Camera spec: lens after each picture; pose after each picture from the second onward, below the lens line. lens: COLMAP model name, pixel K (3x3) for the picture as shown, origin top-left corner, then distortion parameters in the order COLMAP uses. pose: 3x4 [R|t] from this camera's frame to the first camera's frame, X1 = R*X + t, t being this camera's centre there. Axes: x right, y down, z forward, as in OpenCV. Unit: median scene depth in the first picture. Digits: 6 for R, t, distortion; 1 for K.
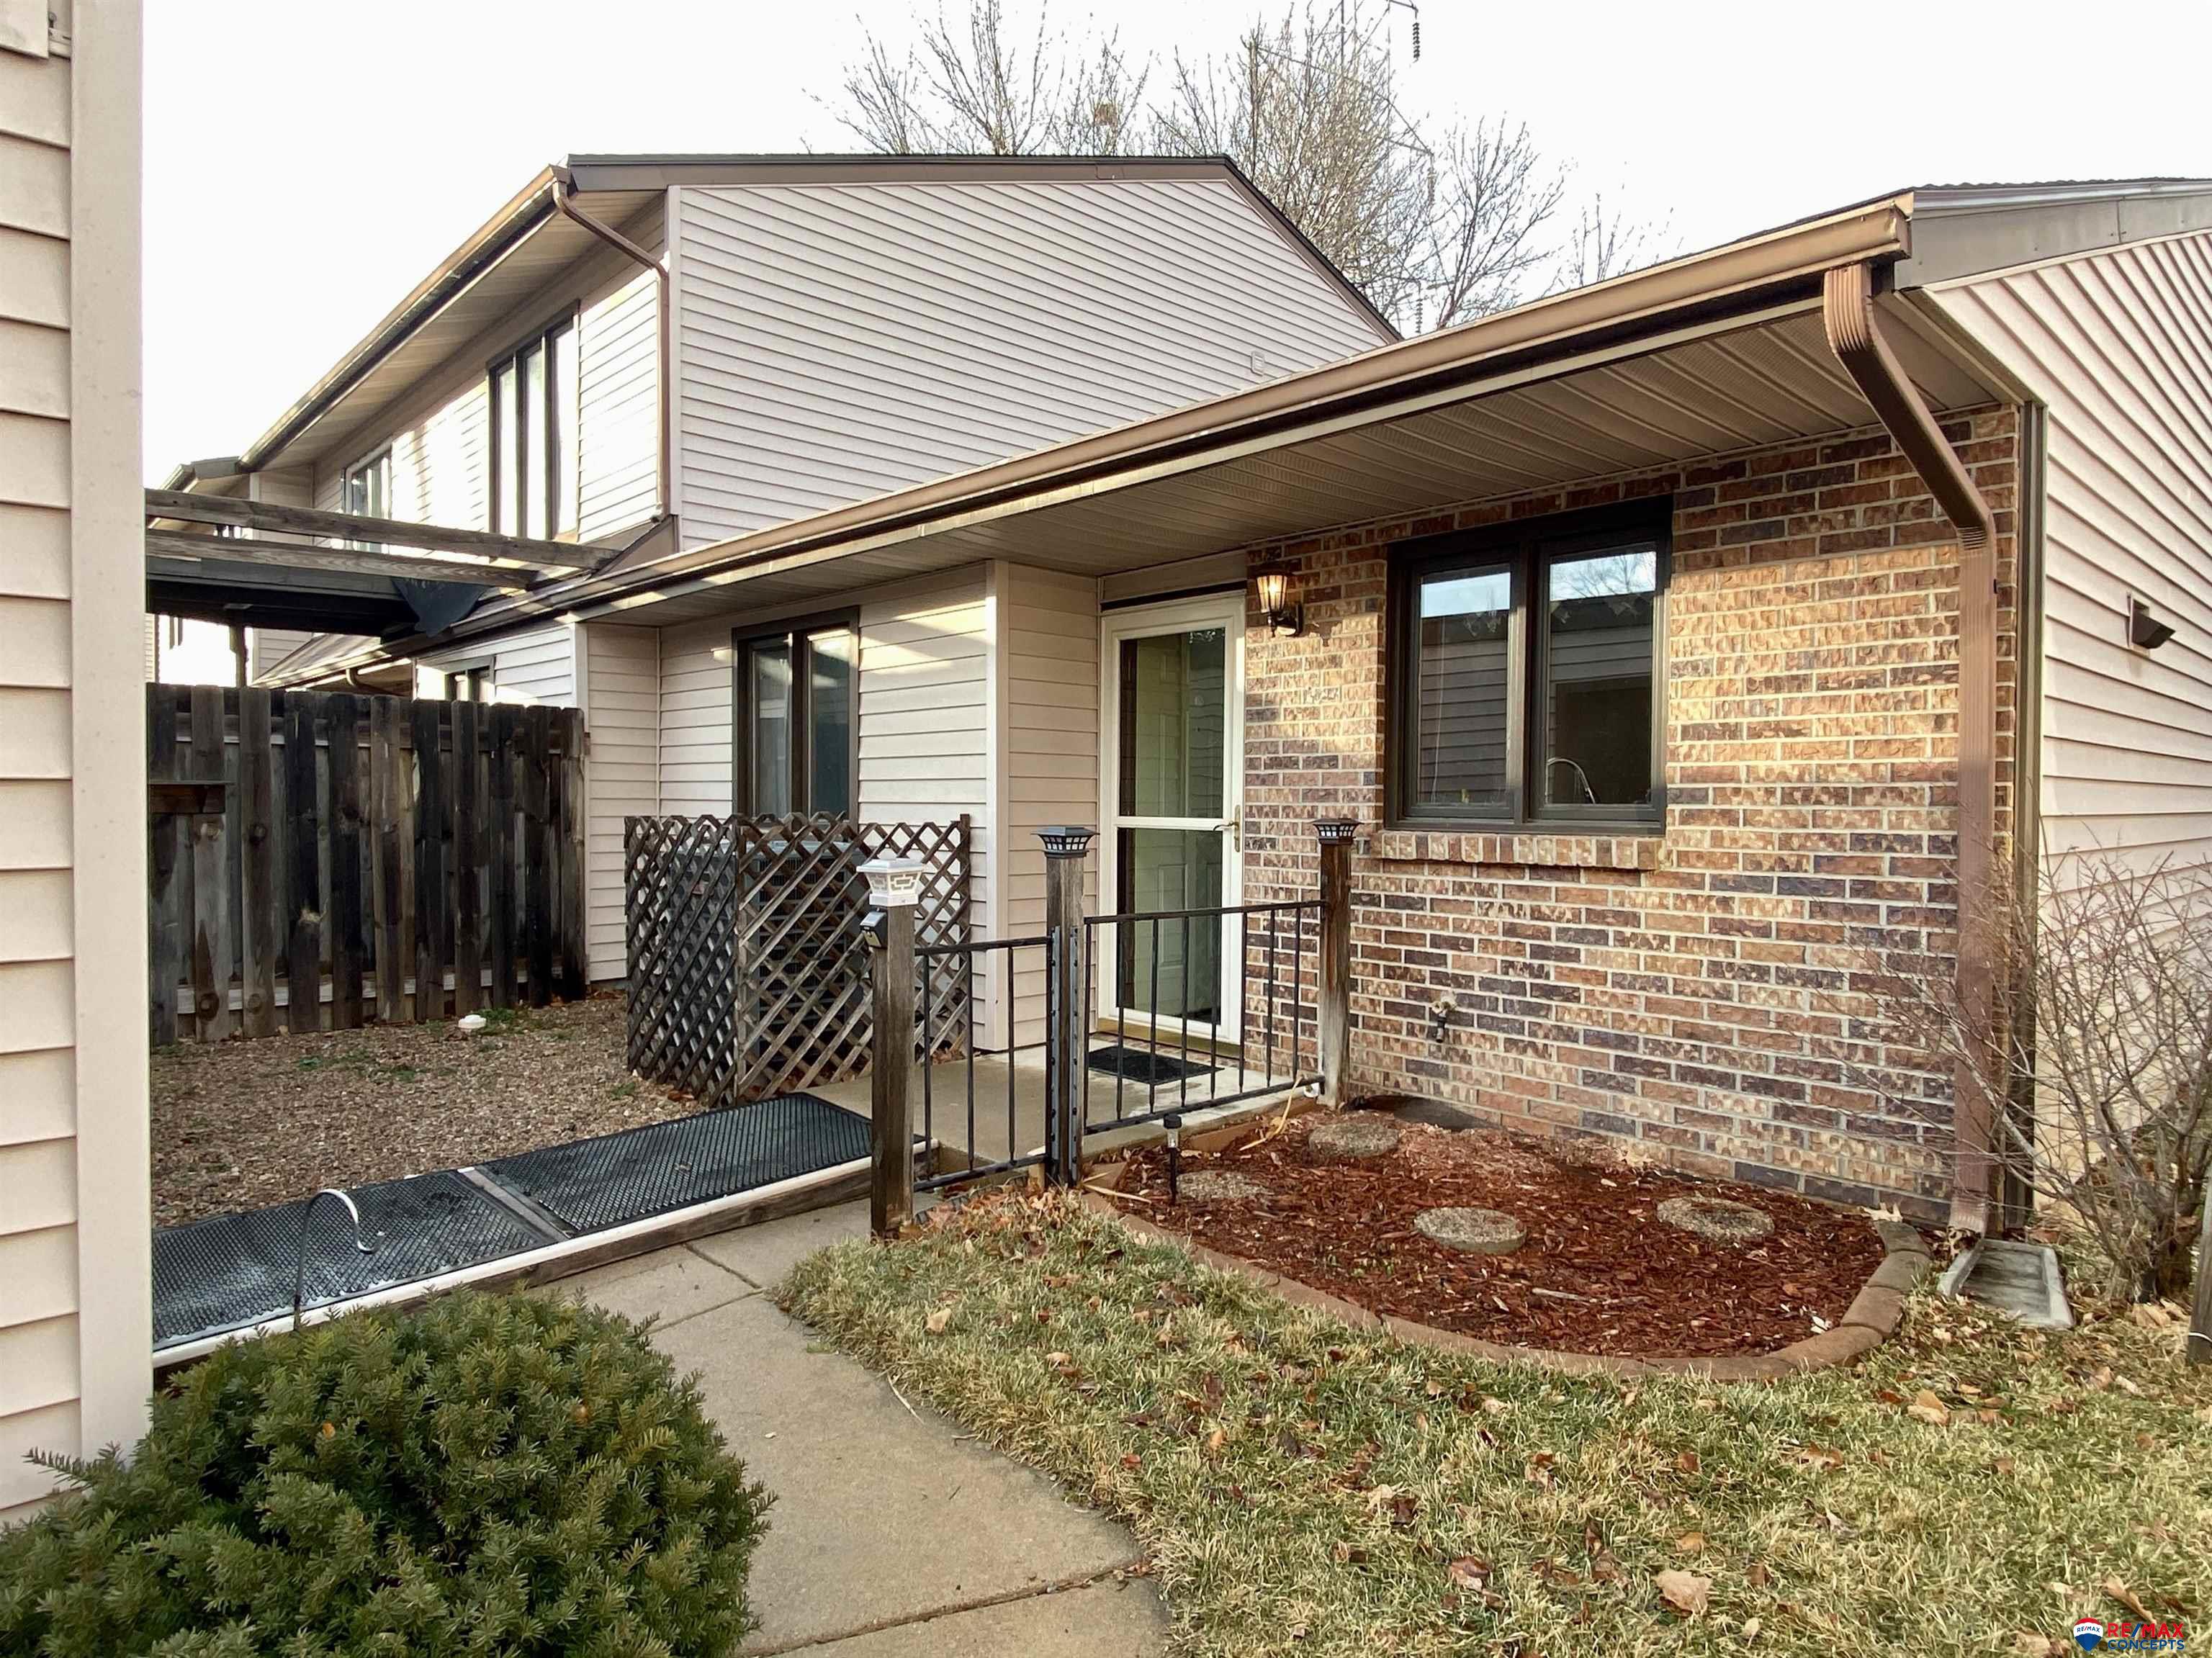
lens RADIAL K [[1331.5, 0, 1106.0], [0, 1331.5, 829.0], [0, 0, 1]] dist [0.075946, -0.088383]
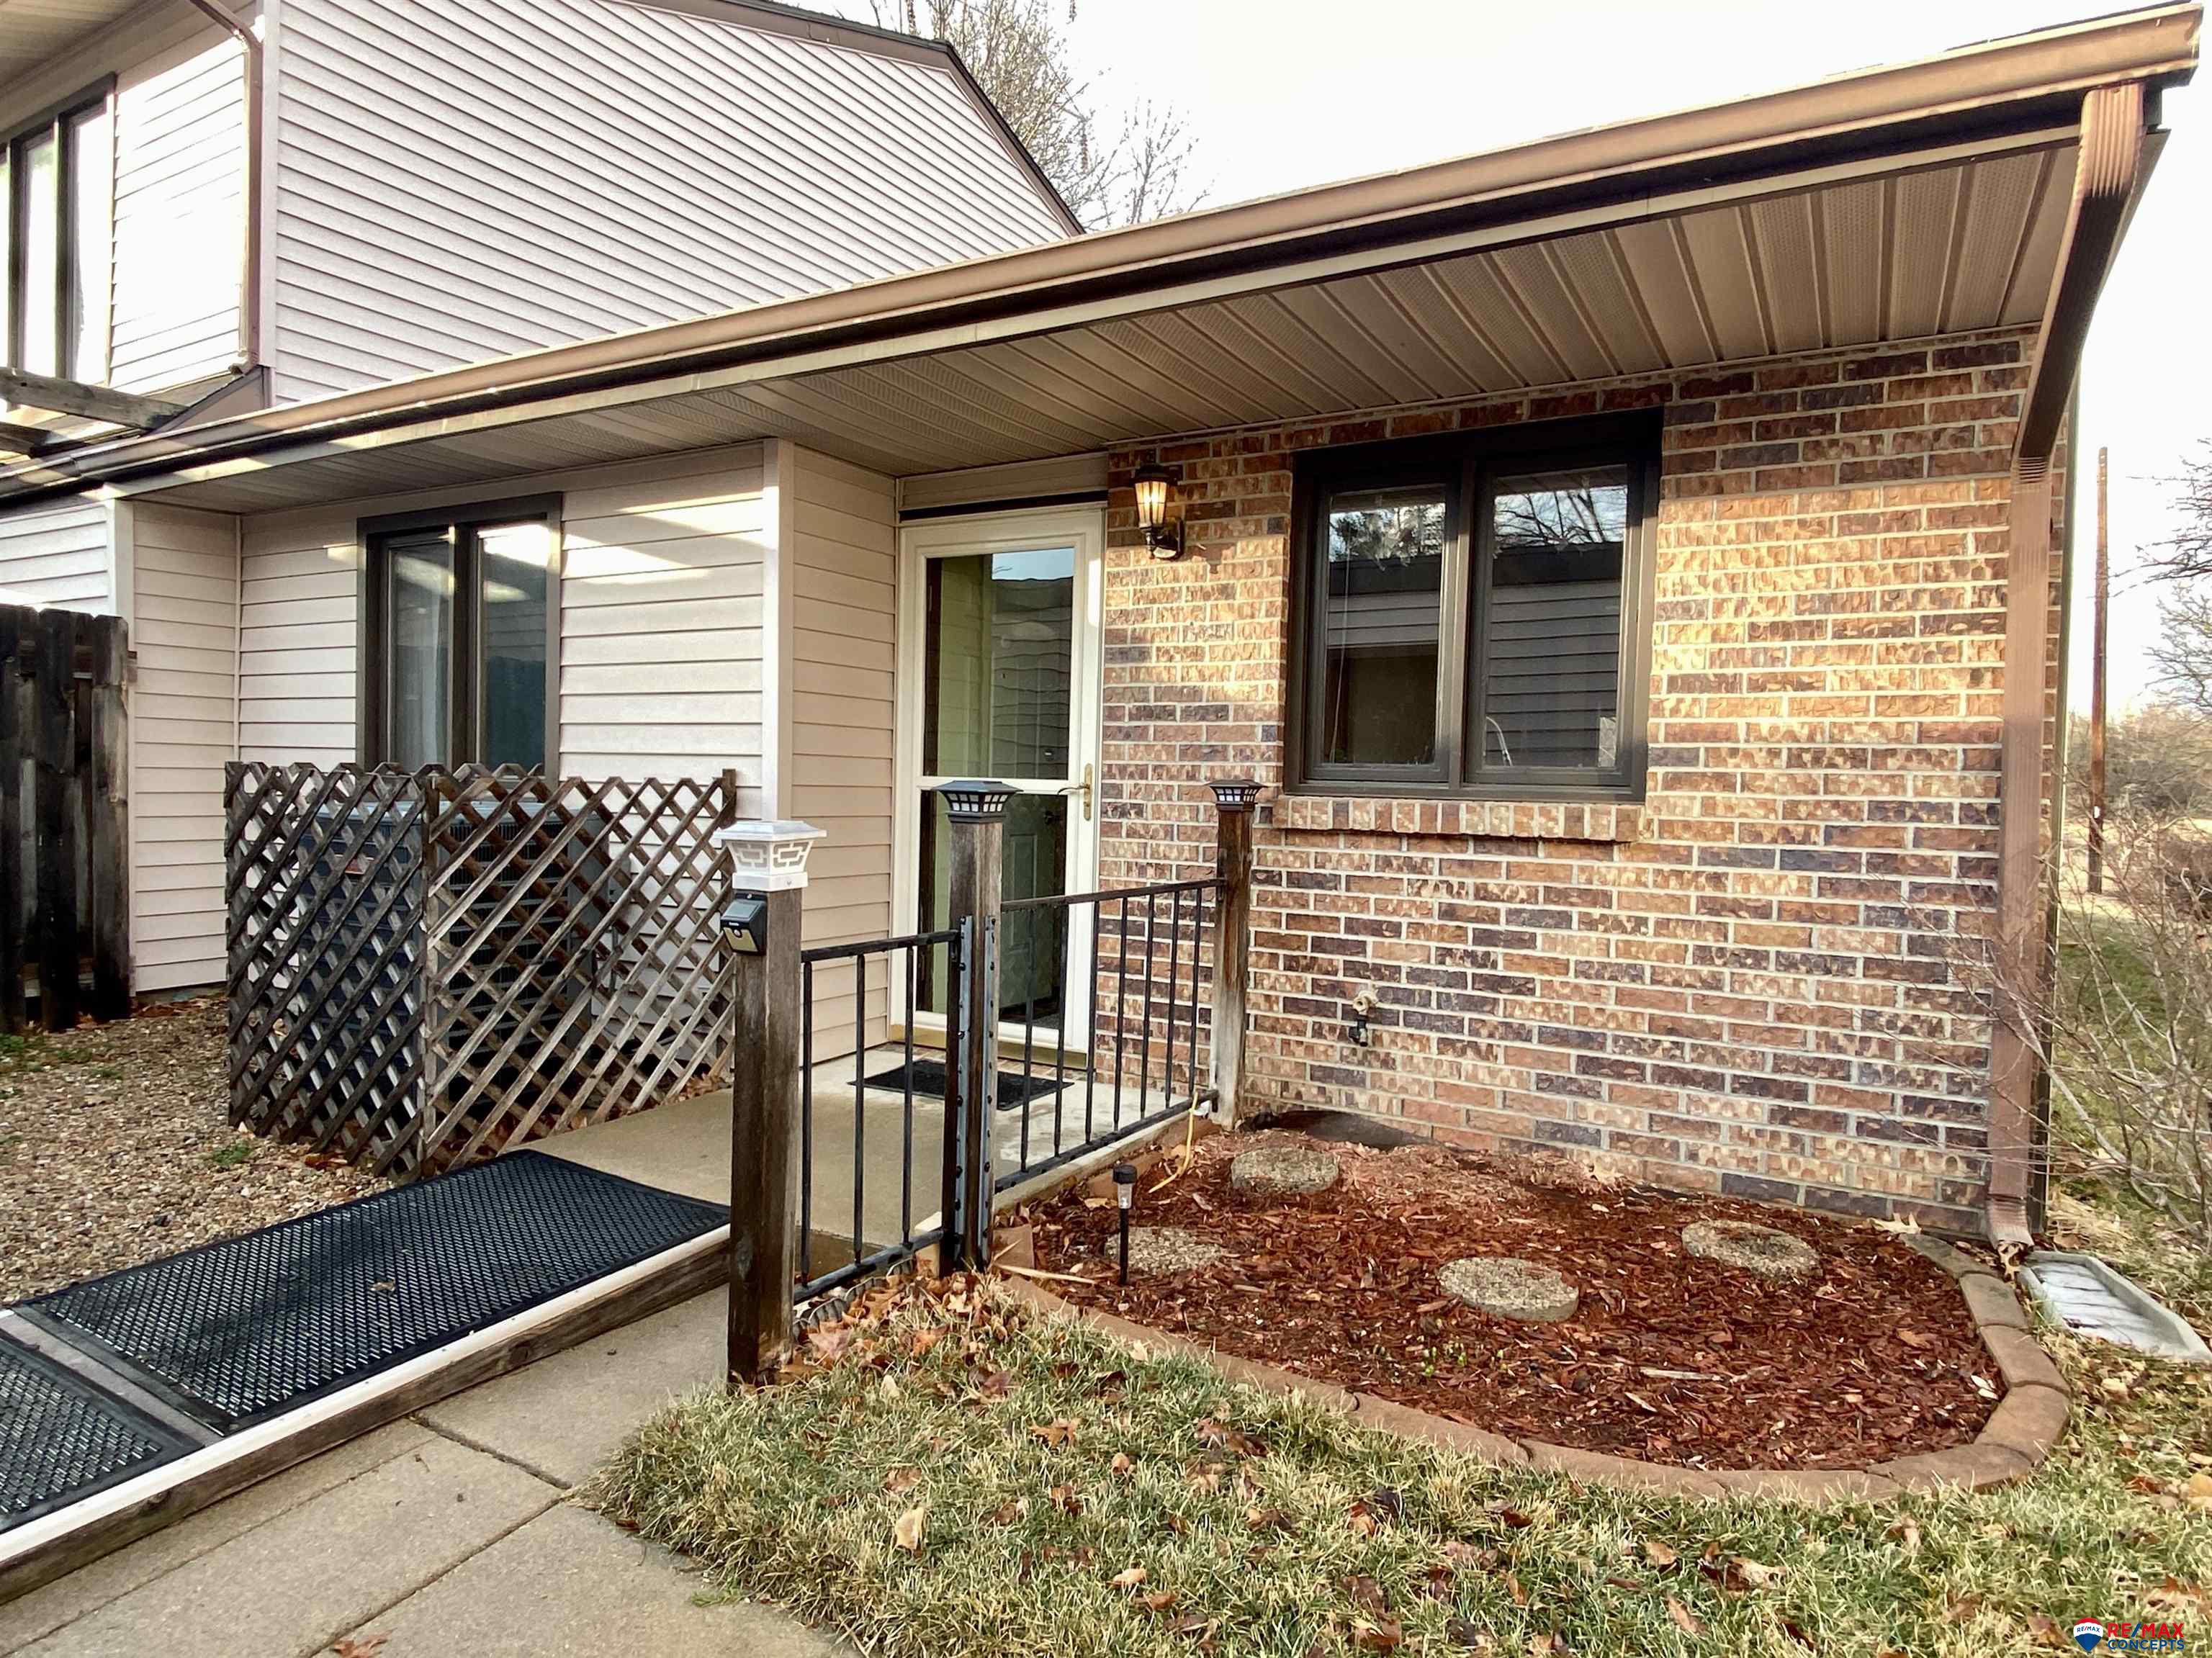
lens RADIAL K [[1331.5, 0, 1106.0], [0, 1331.5, 829.0], [0, 0, 1]] dist [0.075946, -0.088383]
pose [[0.957308, 0.006268, 0.289003, -0.162021], [-0.011269, 0.999814, 0.015645, 0.011815], [-0.288852, -0.018234, 0.957200, 0.256454]]
